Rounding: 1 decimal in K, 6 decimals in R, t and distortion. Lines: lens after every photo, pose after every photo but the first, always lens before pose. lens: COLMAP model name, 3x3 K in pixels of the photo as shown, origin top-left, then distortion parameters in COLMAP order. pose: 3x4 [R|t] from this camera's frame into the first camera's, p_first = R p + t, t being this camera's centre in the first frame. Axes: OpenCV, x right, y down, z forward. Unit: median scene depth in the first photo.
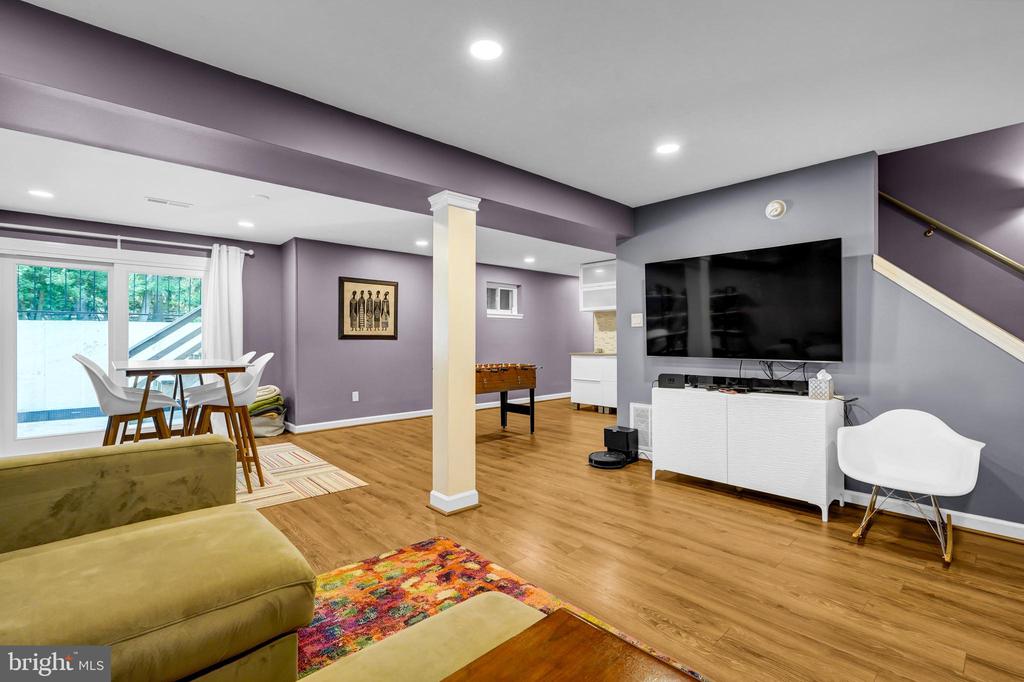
lens RADIAL K [[465.7, 0, 512.0], [0, 465.7, 341.0], [0, 0, 1]] dist [0.000916, 0.000400]
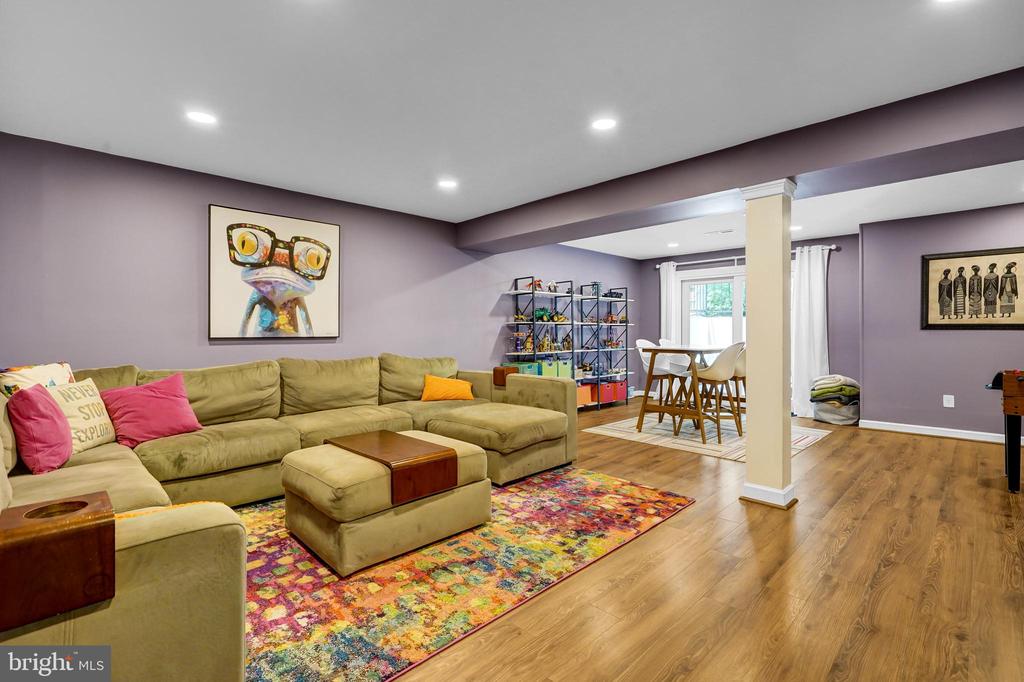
lens RADIAL K [[465.7, 0, 512.0], [0, 465.7, 341.0], [0, 0, 1]] dist [0.000916, 0.000400]
pose [[0.044386, 0.022420, -0.998763, 0.432788], [-0.001161, 0.999749, 0.022390, -0.001179], [0.999014, 0.000166, 0.044400, 0.216314]]
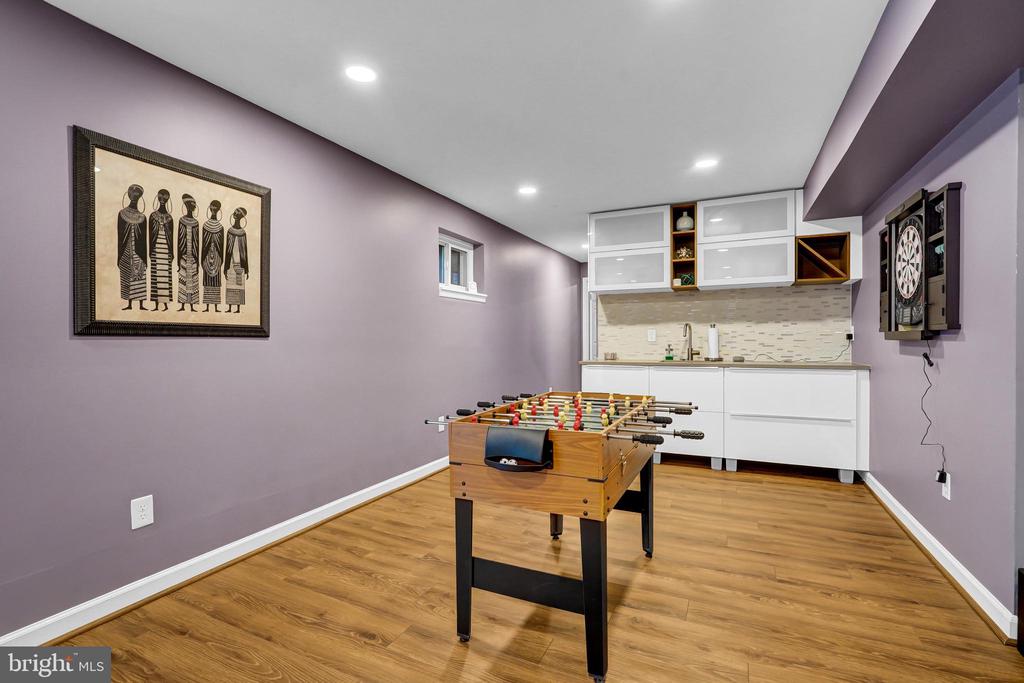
lens RADIAL K [[465.2, 0, 510.8], [0, 465.2, 344.0], [0, 0, 1]] dist [-0.000266, 0.000061]
pose [[0.928729, -0.006707, 0.370699, -0.217484], [0.005120, 0.999973, 0.005263, 0.001410], [-0.370725, -0.002990, 0.928738, 0.606014]]
